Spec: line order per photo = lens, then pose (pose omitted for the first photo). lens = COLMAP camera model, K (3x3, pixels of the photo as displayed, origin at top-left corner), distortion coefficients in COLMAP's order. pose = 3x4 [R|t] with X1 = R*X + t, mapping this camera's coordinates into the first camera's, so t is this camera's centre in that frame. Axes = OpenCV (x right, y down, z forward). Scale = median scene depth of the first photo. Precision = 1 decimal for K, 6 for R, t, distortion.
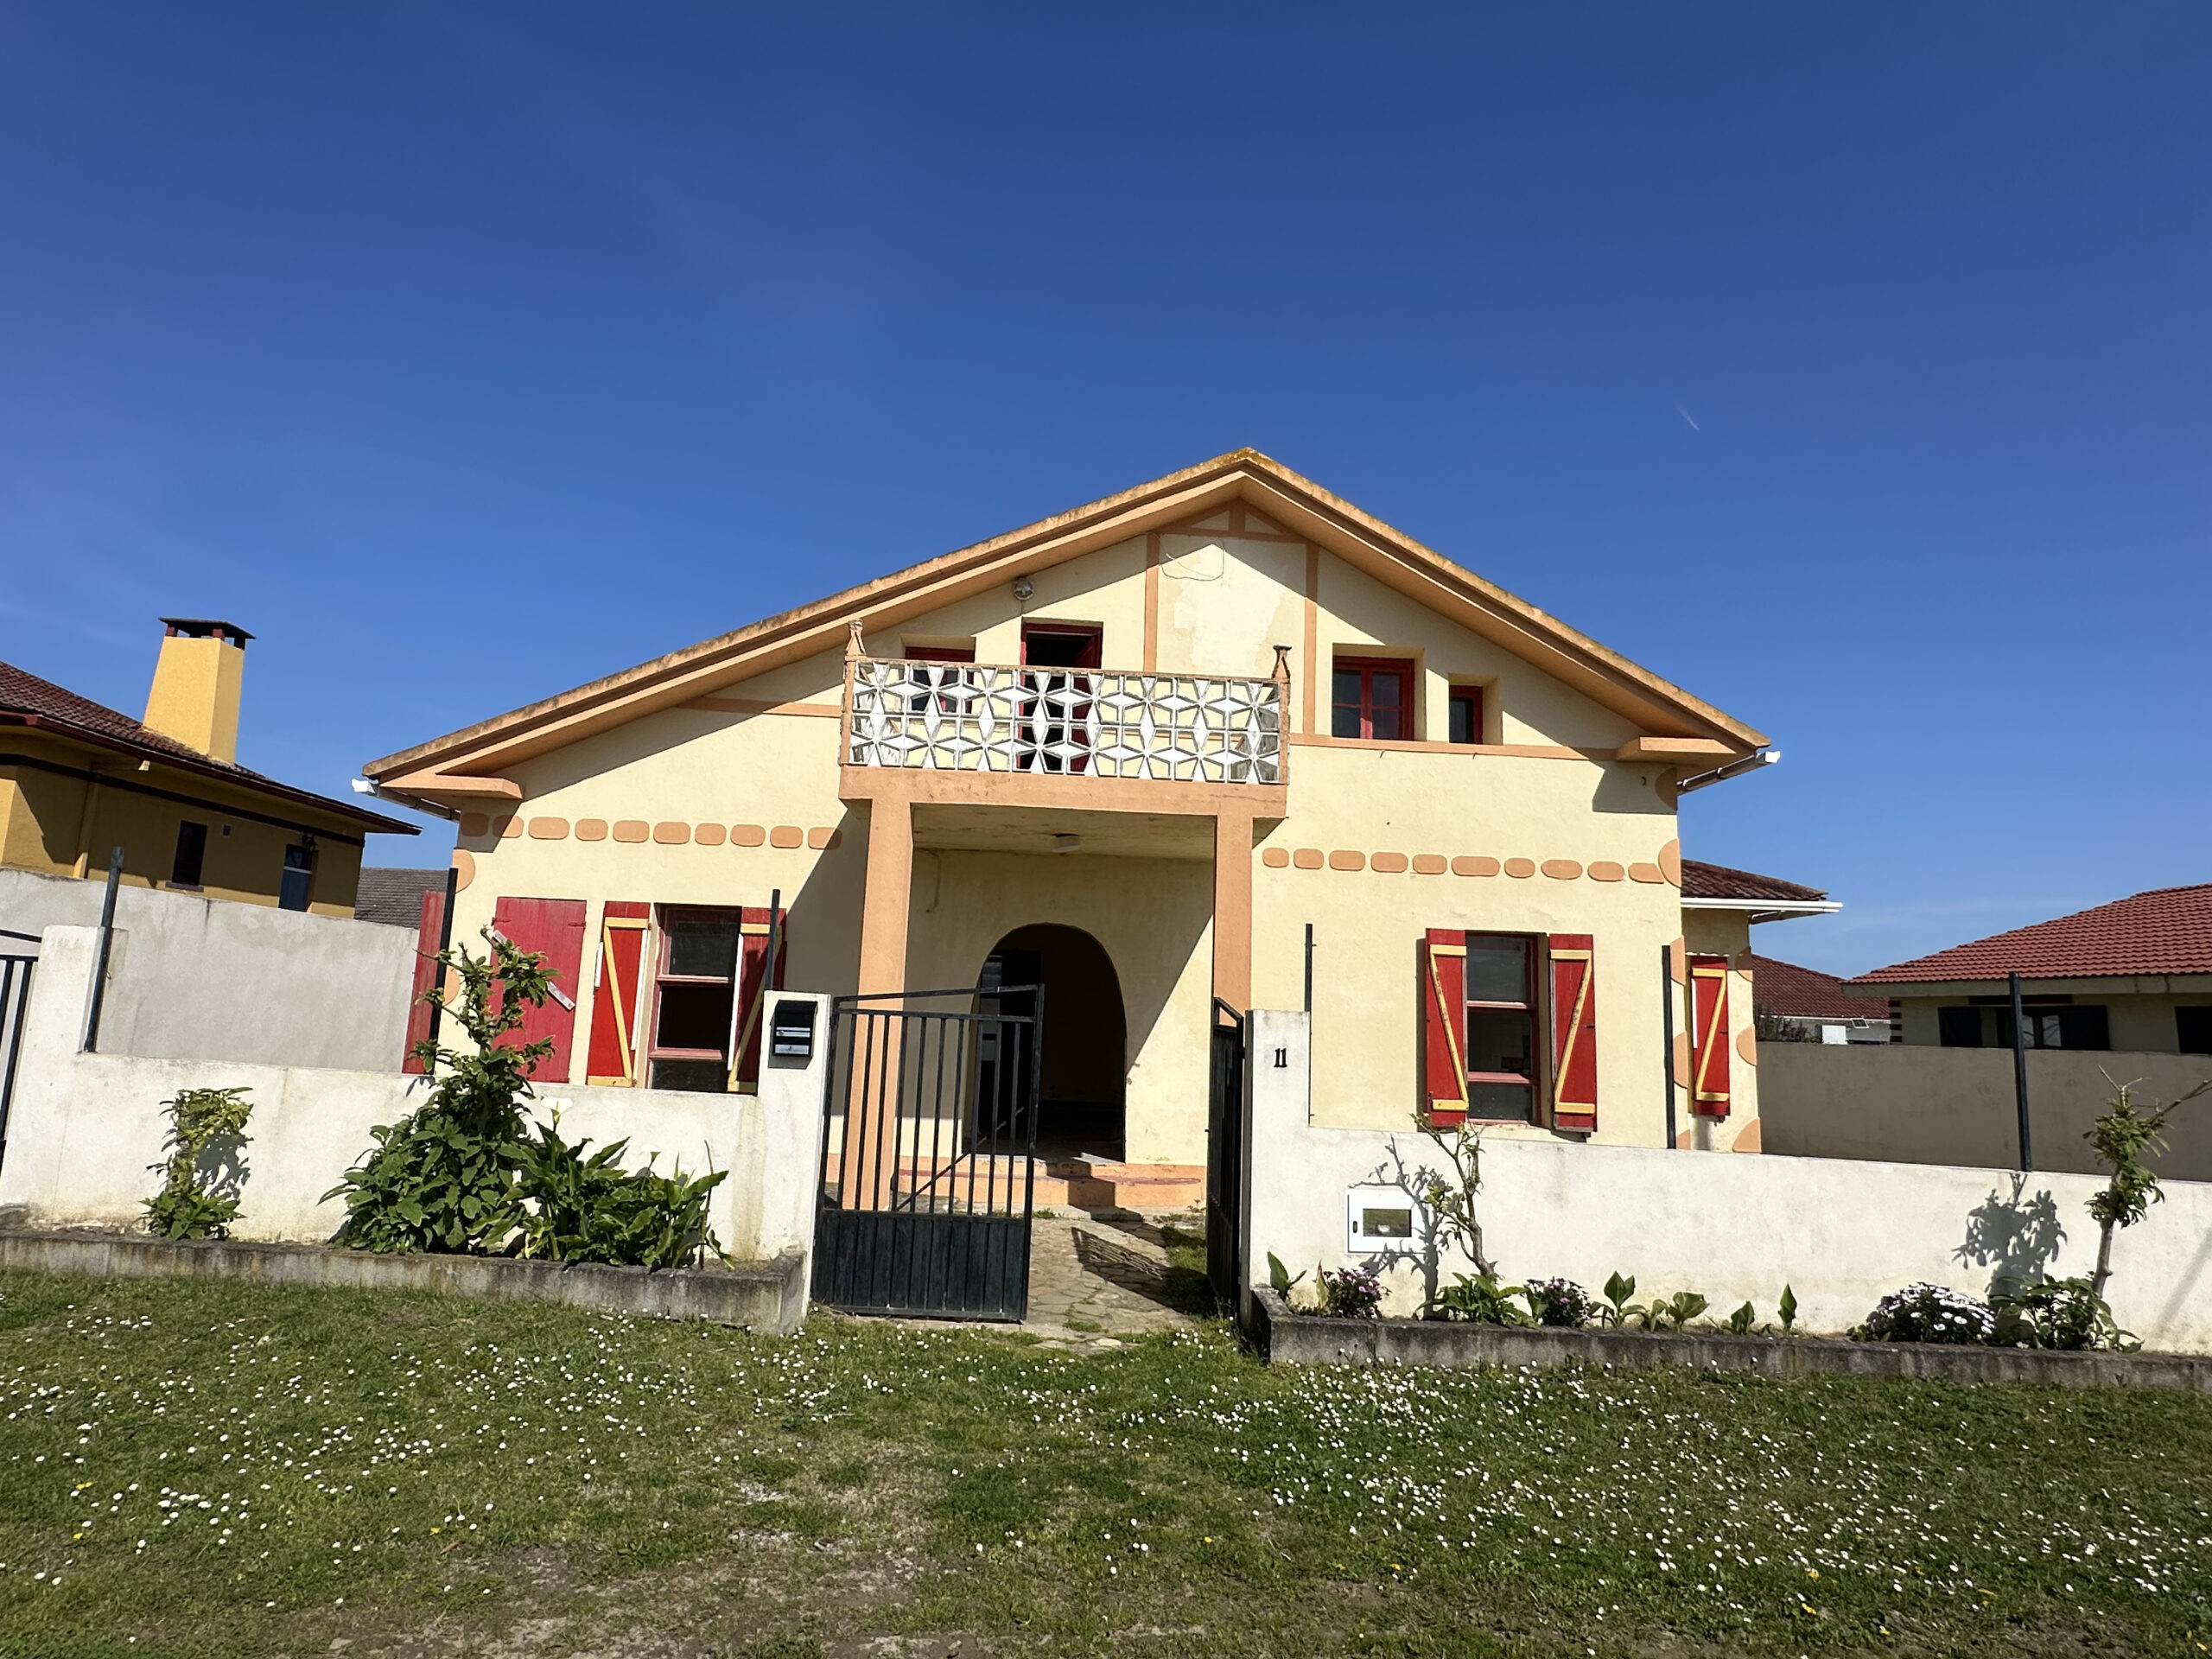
lens RADIAL K [[1172.1, 0, 1105.3], [0, 1172.1, 840.2], [0, 0, 1]] dist [-0.003675, -0.000263]
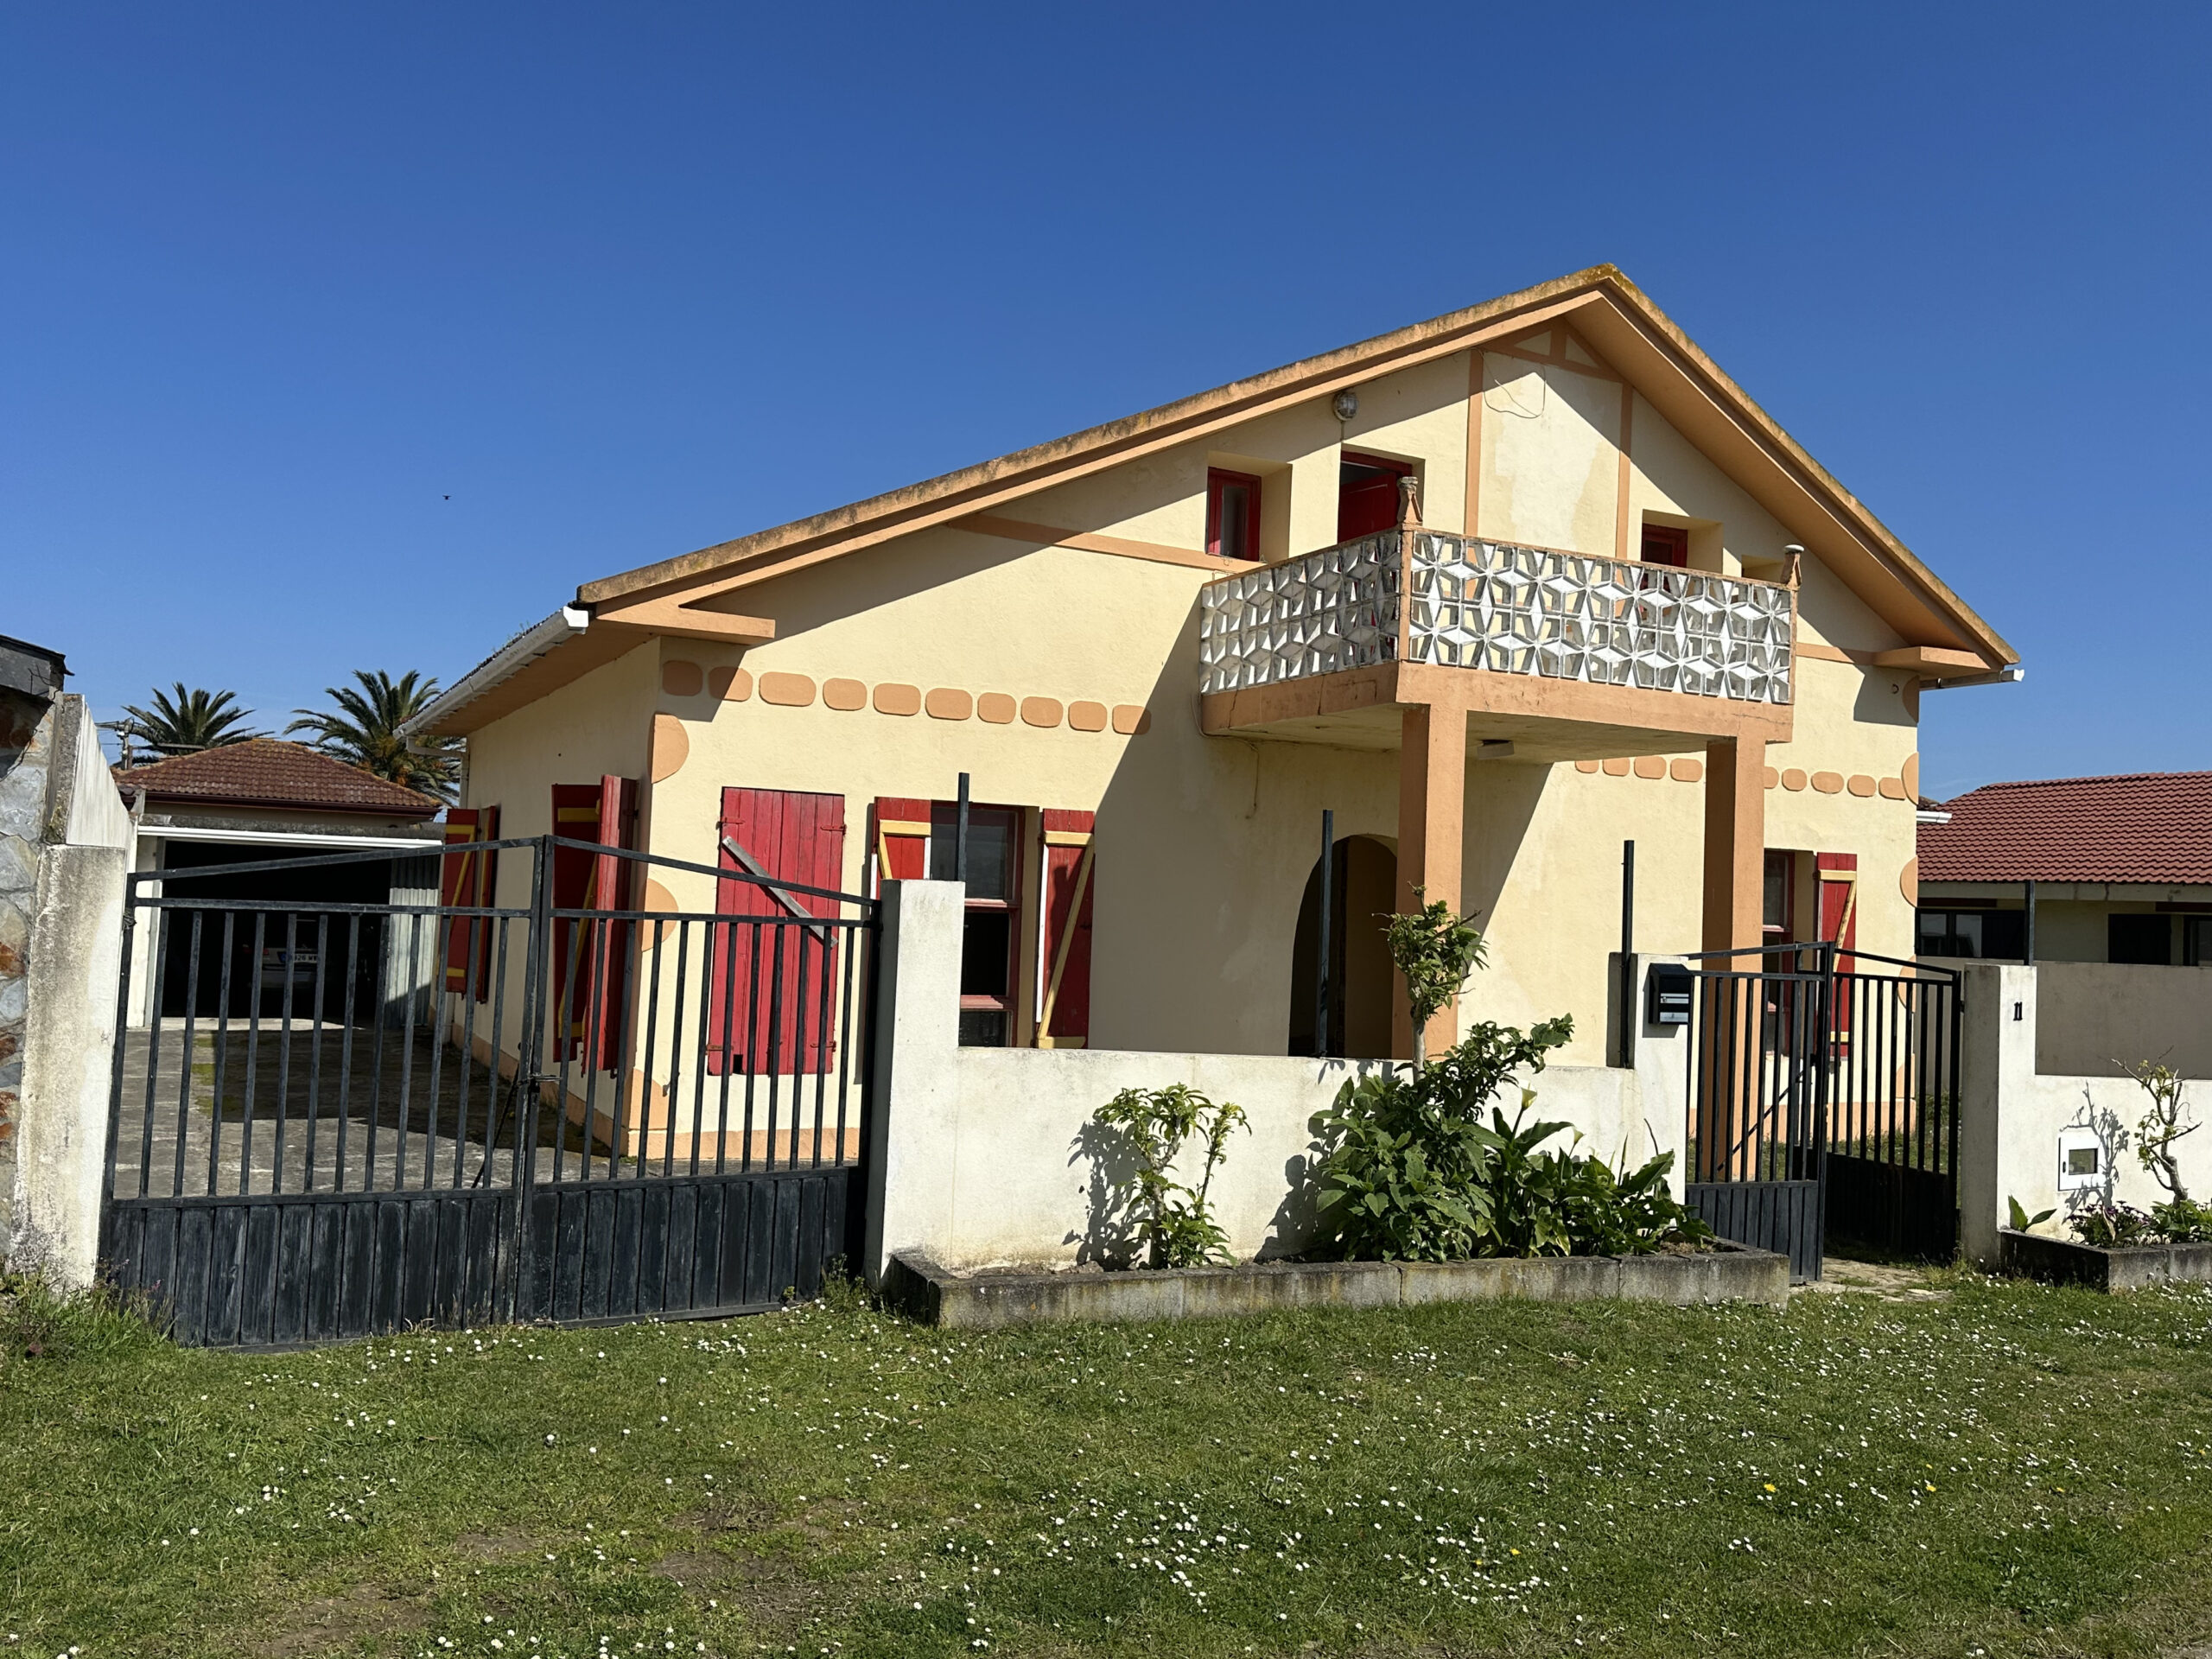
lens RADIAL K [[1740.9, 0, 1102.6], [0, 1740.9, 834.5], [0, 0, 1]] dist [0.181291, -0.335182]
pose [[0.905977, 0.014613, 0.423074, -0.749973], [-0.066599, 0.991879, 0.108356, -0.050291], [-0.418055, -0.126344, 0.899593, -0.027616]]
